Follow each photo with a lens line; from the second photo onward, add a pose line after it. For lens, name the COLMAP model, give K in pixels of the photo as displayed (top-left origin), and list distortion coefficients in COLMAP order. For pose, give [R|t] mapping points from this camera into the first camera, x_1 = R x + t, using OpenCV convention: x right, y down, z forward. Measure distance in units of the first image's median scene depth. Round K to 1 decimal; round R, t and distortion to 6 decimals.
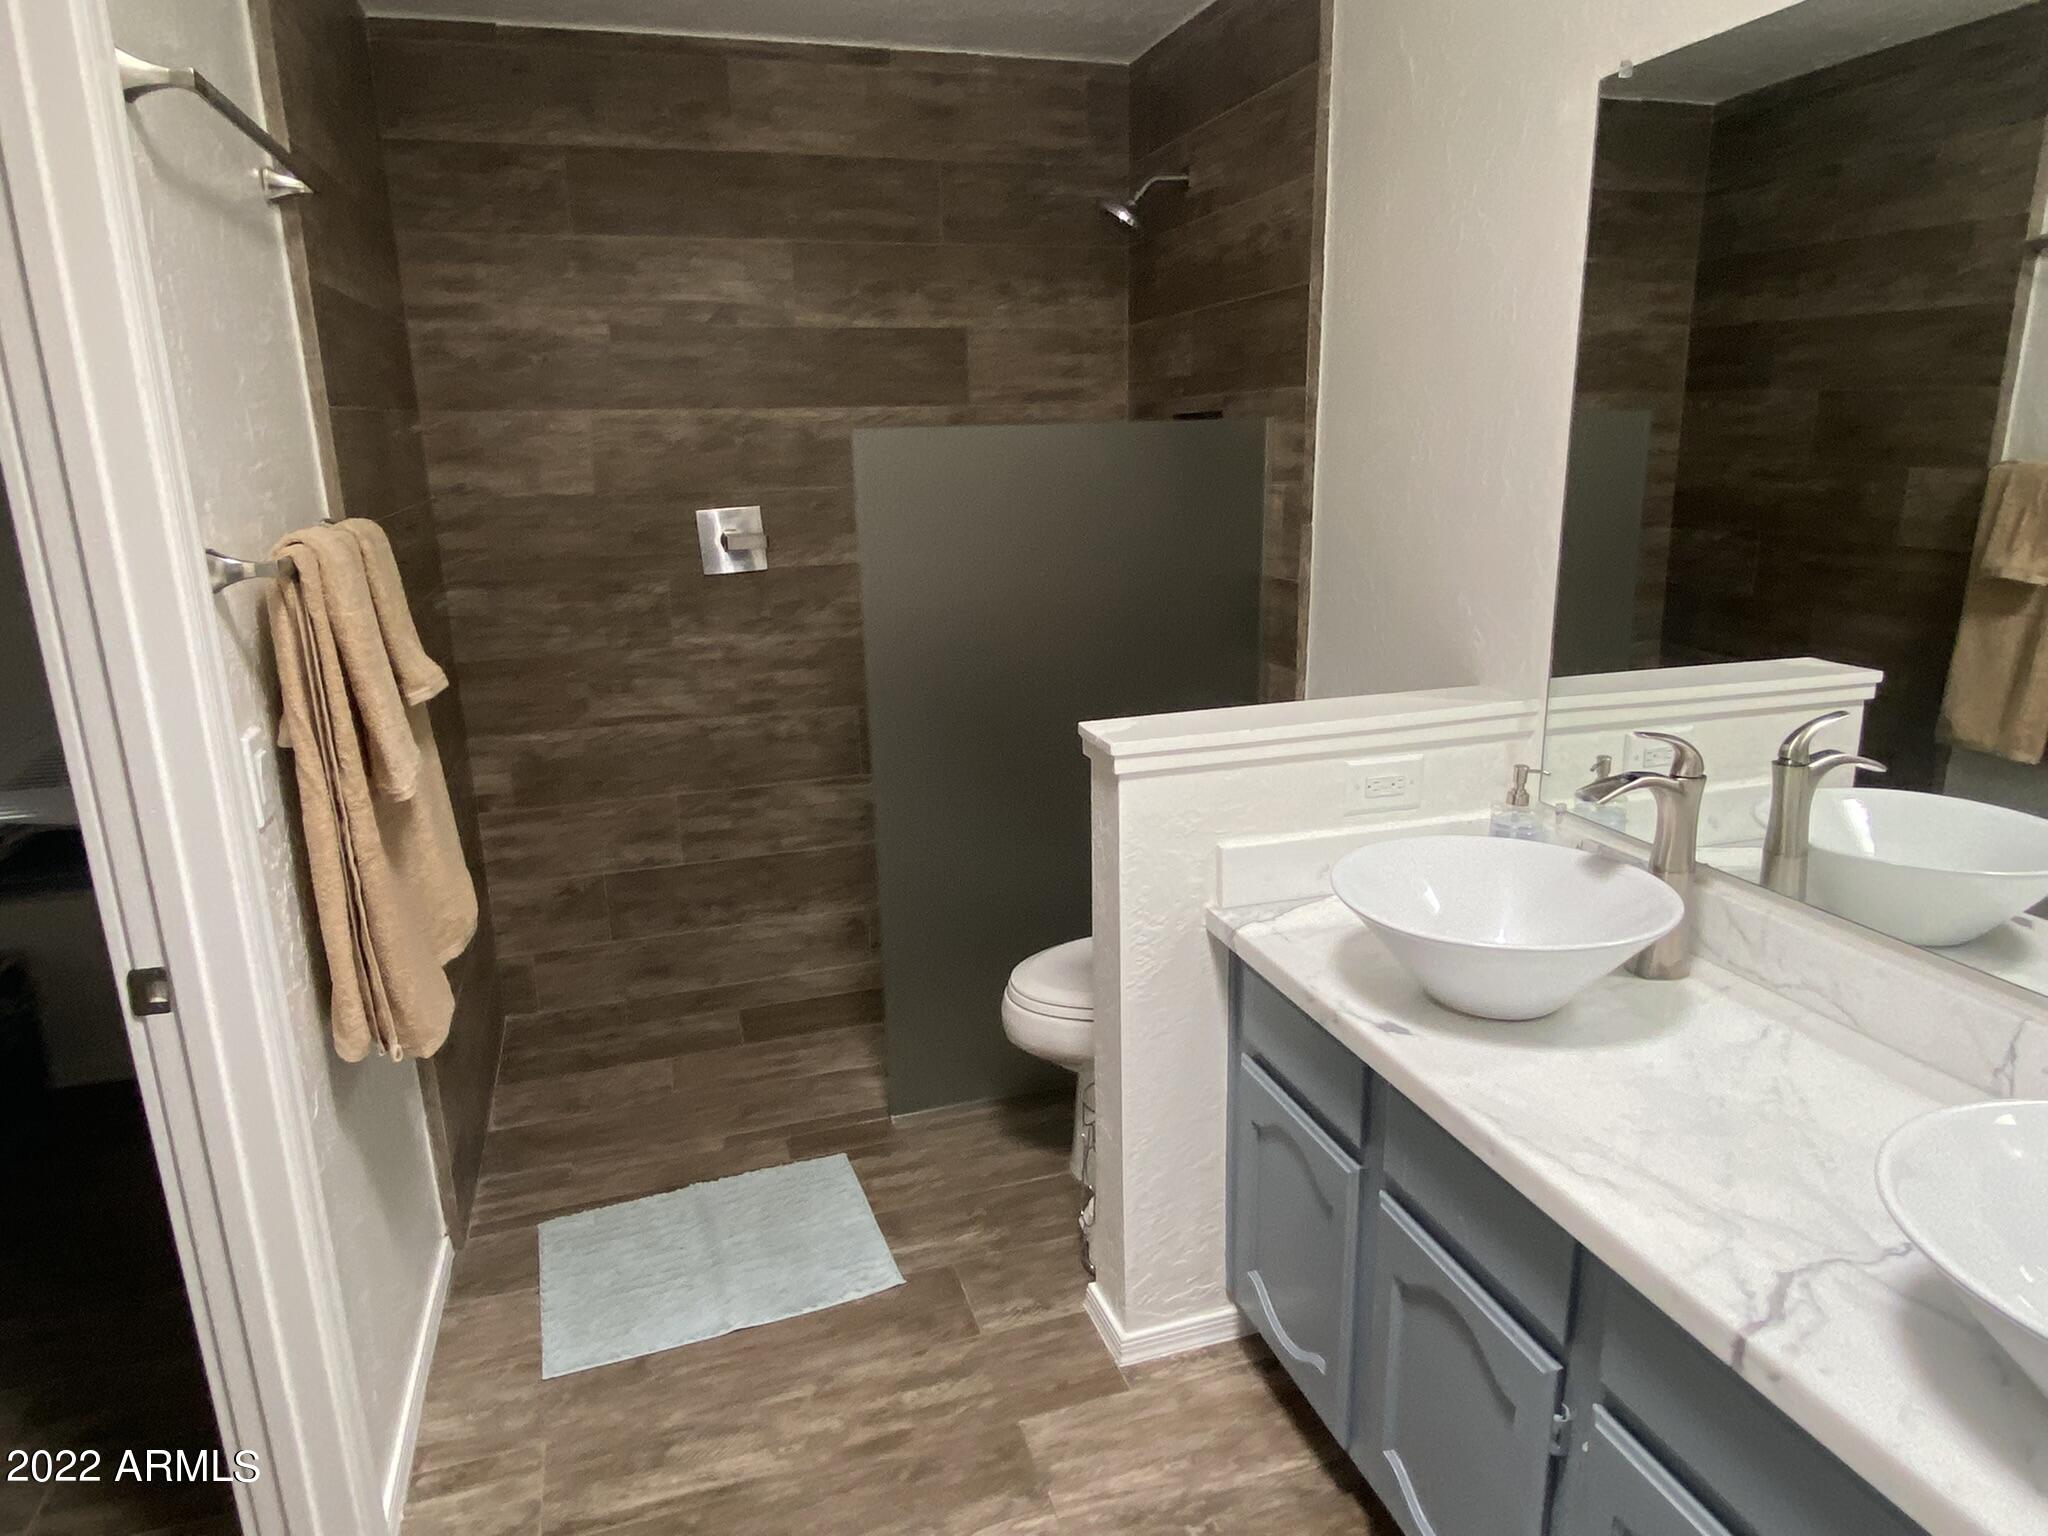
lens RADIAL K [[1222.1, 0, 1012.7], [0, 1222.1, 772.2], [0, 0, 1]] dist [0.002759, -0.001503]
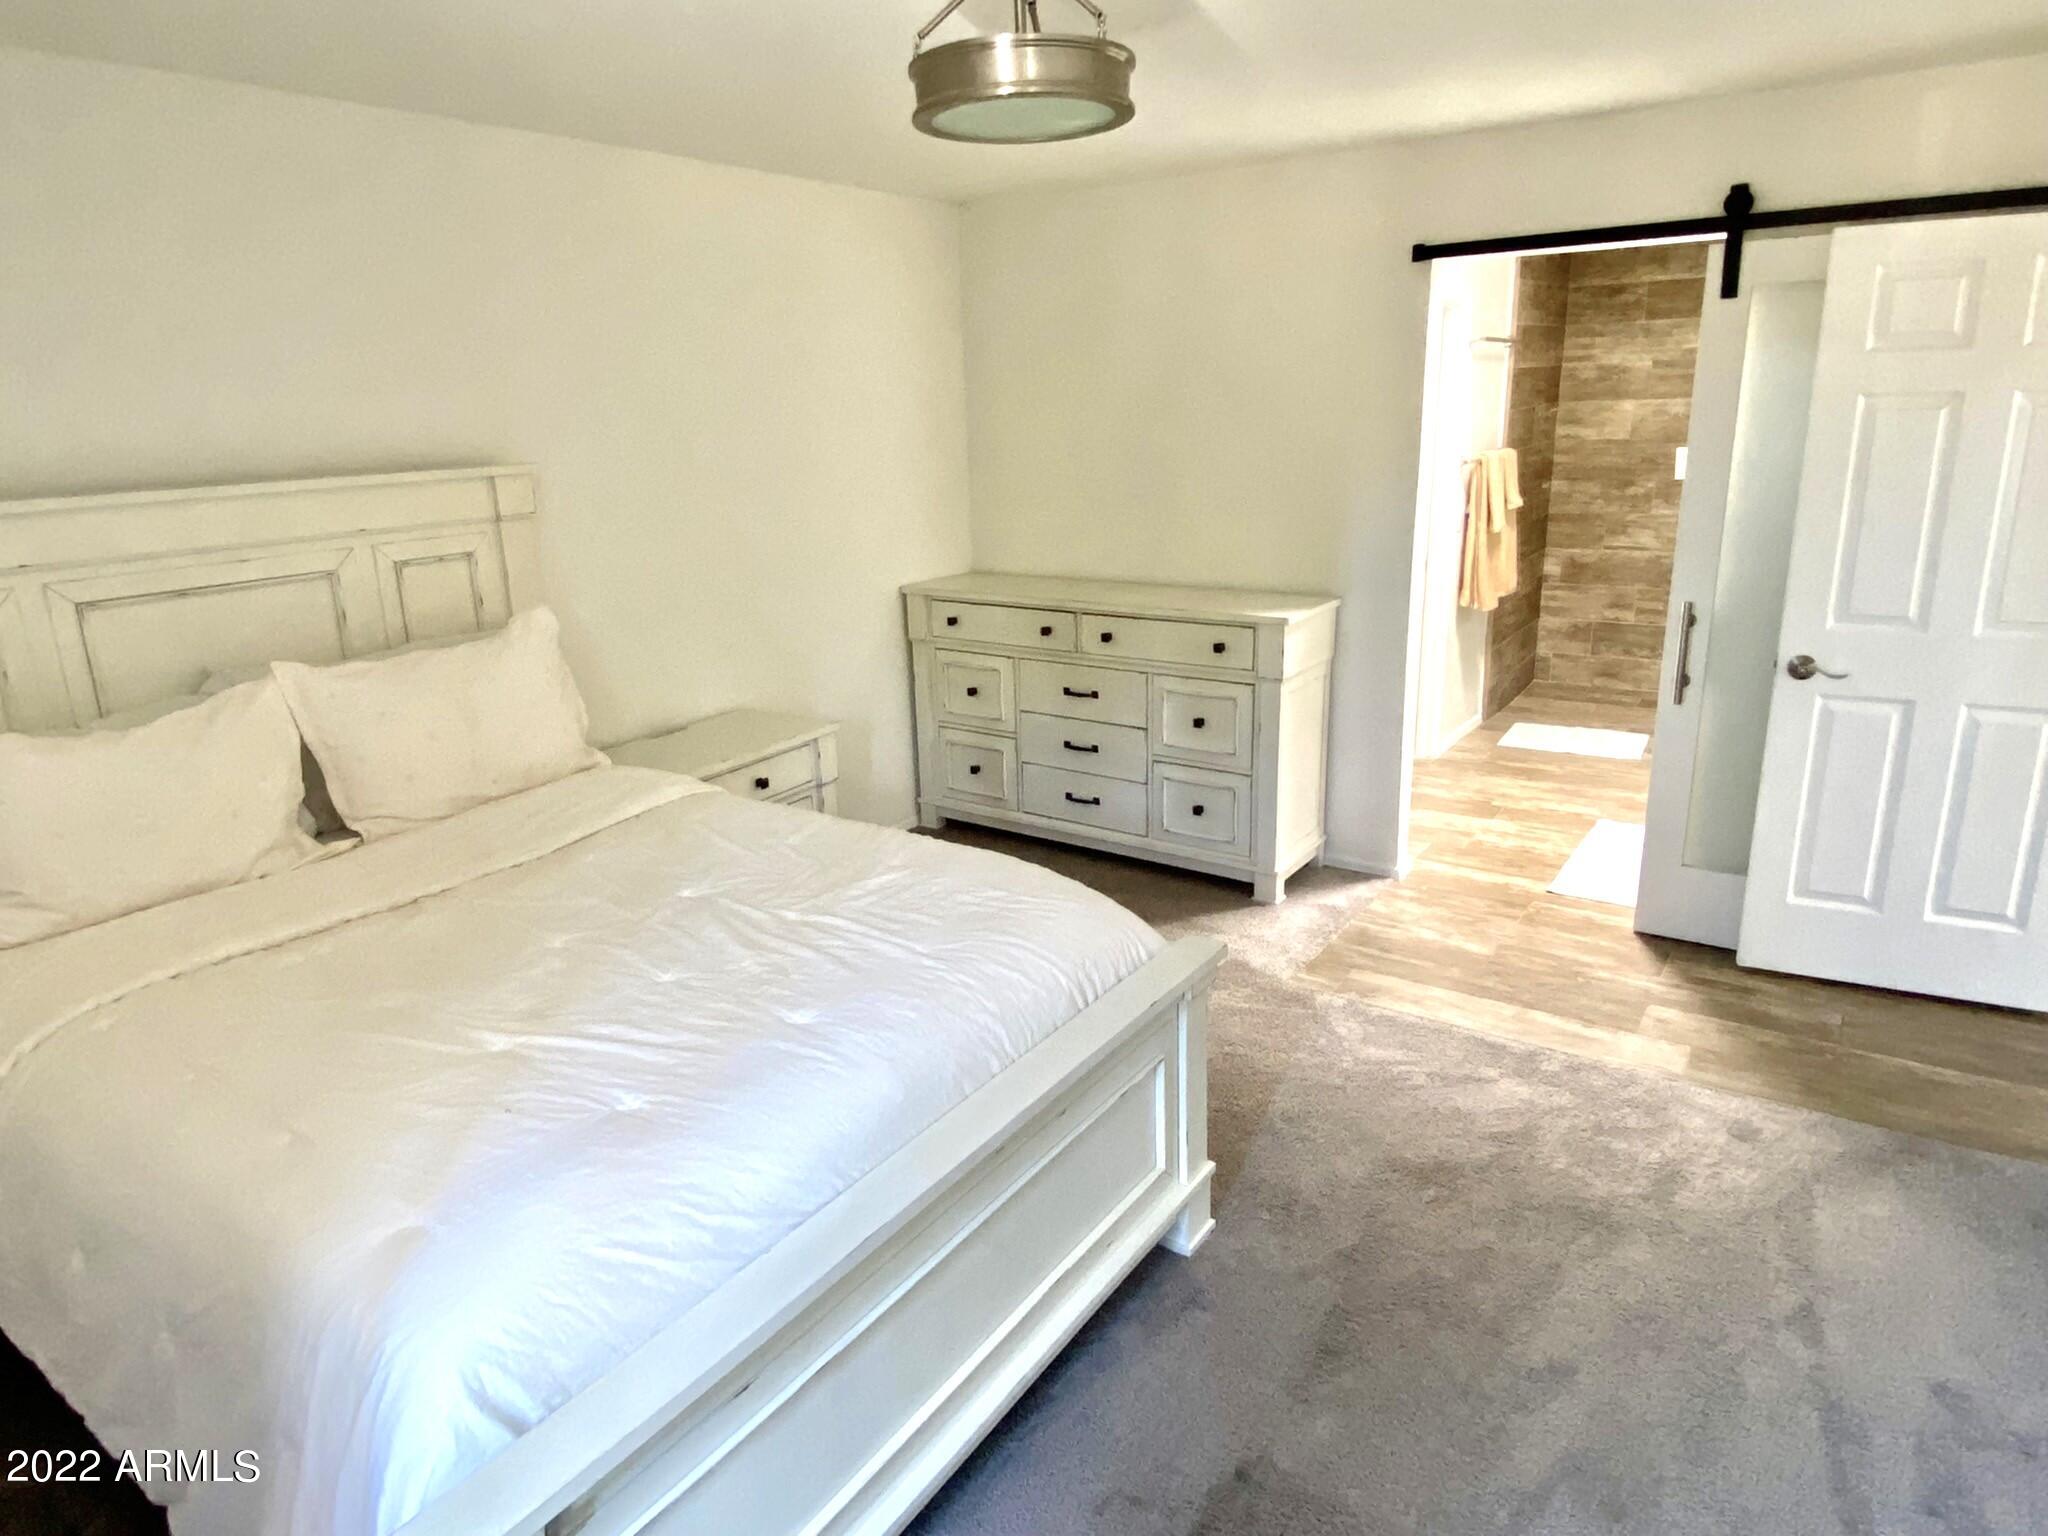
lens RADIAL K [[1222.1, 0, 1012.7], [0, 1222.1, 772.2], [0, 0, 1]] dist [0.002759, -0.001503]
pose [[0.602099, 0.229923, -0.764599, 0.806754], [-0.187448, 0.971580, 0.144555, 0.240906], [0.776106, 0.056286, 0.628086, -1.193642]]
